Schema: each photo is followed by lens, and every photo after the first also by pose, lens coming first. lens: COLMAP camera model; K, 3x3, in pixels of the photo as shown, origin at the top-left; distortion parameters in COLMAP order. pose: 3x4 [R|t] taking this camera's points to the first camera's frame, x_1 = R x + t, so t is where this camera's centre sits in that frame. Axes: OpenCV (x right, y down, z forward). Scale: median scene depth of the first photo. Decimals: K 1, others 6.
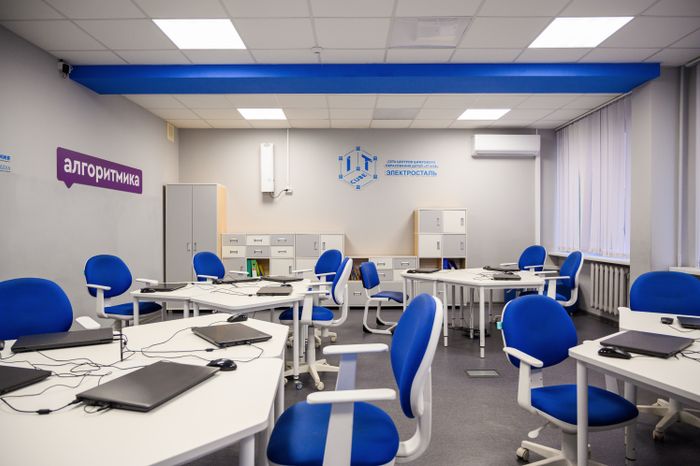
lens RADIAL K [[464.4, 0, 352.9], [0, 464.4, 233.4], [0, 0, 1]] dist [0.002635, 0.002610]
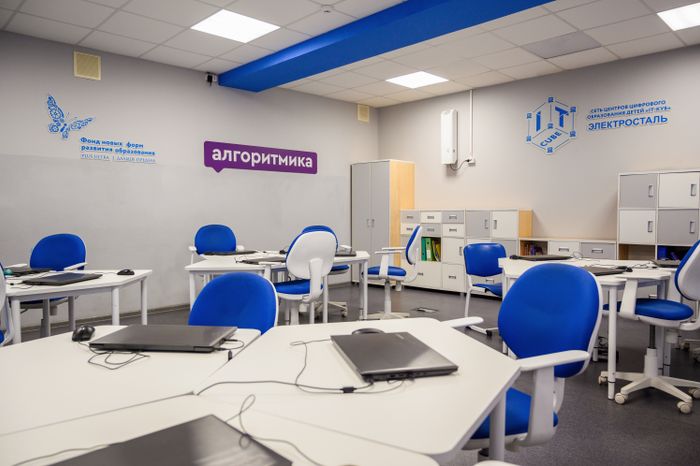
lens RADIAL K [[493.8, 0, 345.5], [0, 493.8, 228.9], [0, 0, 1]] dist [0.001407, -0.000485]
pose [[0.714956, 0.022968, -0.698792, 0.370625], [-0.002742, 0.999545, 0.030047, 0.009436], [0.699164, -0.019567, 0.714694, 0.176642]]
